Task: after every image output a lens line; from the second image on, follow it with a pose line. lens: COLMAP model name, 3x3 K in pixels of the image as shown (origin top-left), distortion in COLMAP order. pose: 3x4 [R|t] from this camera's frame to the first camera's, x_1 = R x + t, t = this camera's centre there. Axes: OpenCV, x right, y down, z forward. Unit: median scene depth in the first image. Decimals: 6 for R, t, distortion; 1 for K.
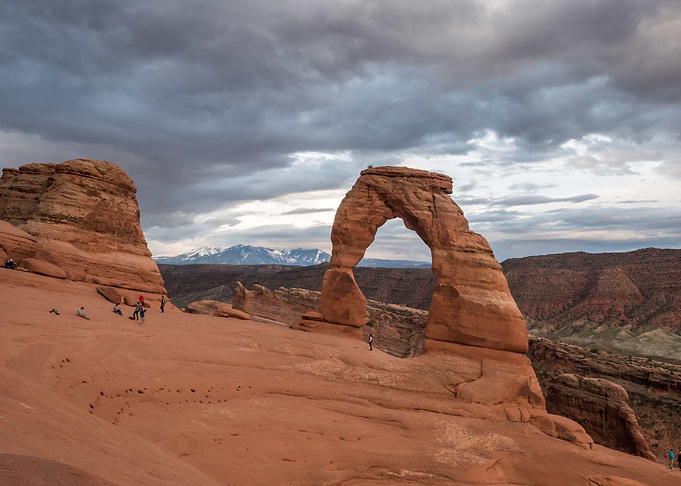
lens RADIAL K [[1110.5, 0, 334.9], [0, 1110.5, 244.2], [0, 0, 1]] dist [0.074997, 0.000000]
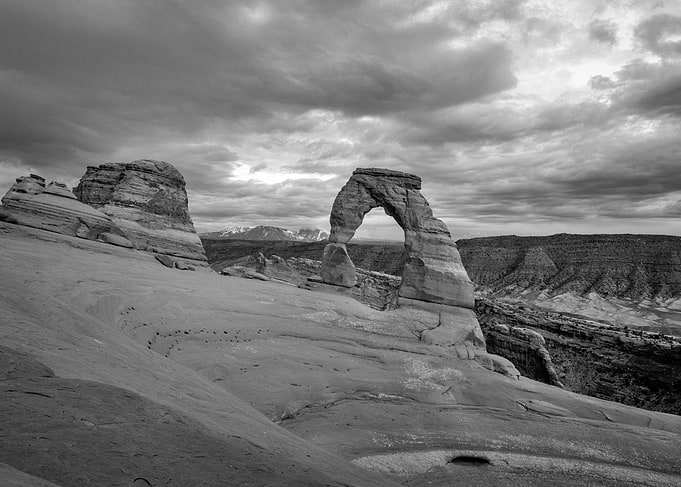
lens RADIAL K [[1110.5, 0, 344.1], [0, 1110.5, 242.0], [0, 0, 1]] dist [0.074997, 0.000000]
pose [[0.999865, 0.016446, -0.000523, 0.015010], [-0.016406, 0.998861, 0.044811, -0.040969], [0.001259, -0.044796, 0.998995, -0.343513]]
